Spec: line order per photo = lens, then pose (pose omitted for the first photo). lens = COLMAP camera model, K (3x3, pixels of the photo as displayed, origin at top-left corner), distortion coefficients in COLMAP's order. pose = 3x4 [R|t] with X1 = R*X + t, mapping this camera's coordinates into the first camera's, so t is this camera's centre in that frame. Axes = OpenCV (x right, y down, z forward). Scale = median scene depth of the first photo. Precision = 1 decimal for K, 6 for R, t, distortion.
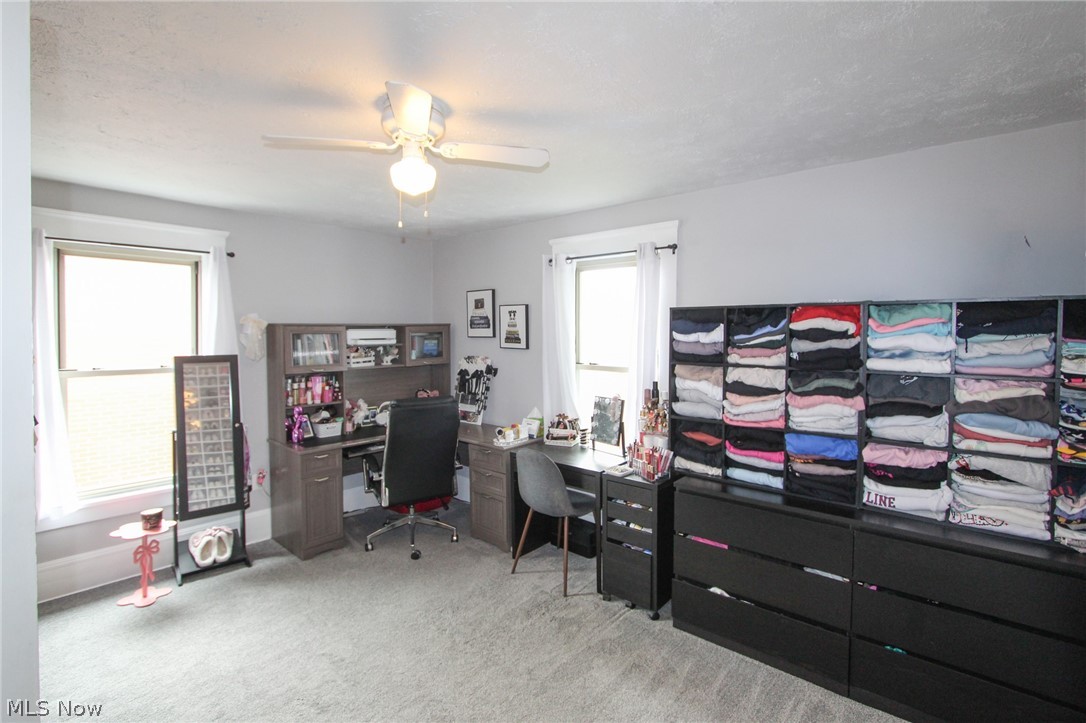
lens RADIAL K [[520.3, 0, 552.3], [0, 520.3, 359.2], [0, 0, 1]] dist [-0.009218, 0.001831]
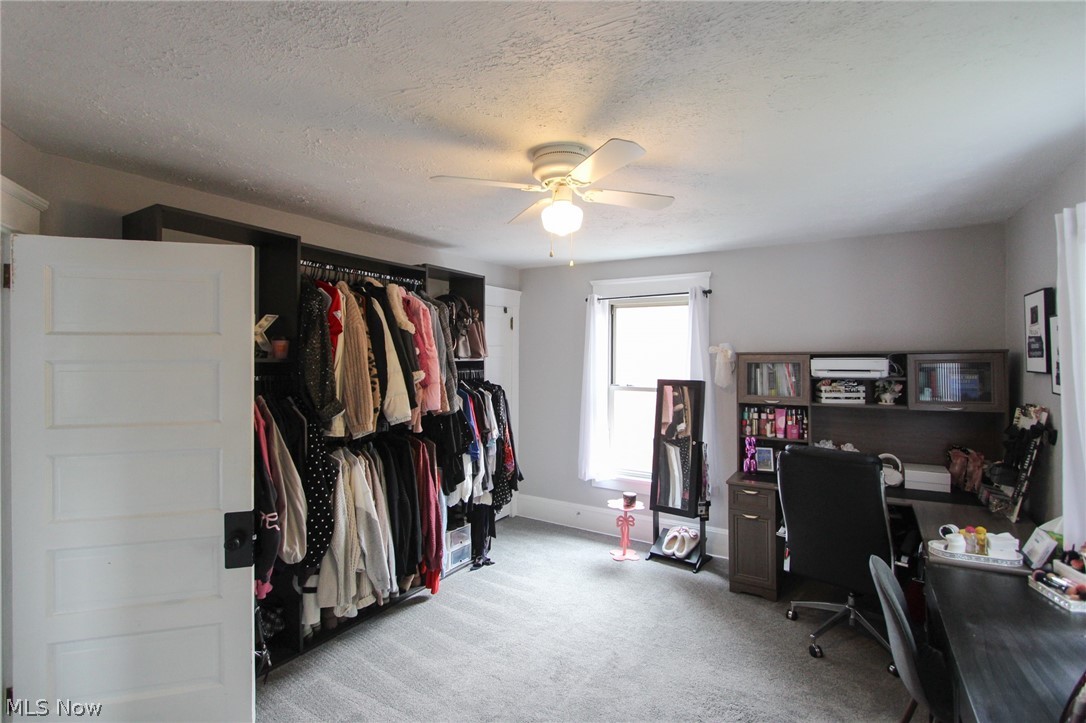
lens RADIAL K [[560.7, 0, 548.0], [0, 560.7, 359.9], [0, 0, 1]] dist [-0.003625, 0.000758]
pose [[0.109488, 0.015927, -0.993861, 0.563608], [-0.047111, 0.998831, 0.010817, -0.051595], [0.992871, 0.045637, 0.110110, 0.537480]]
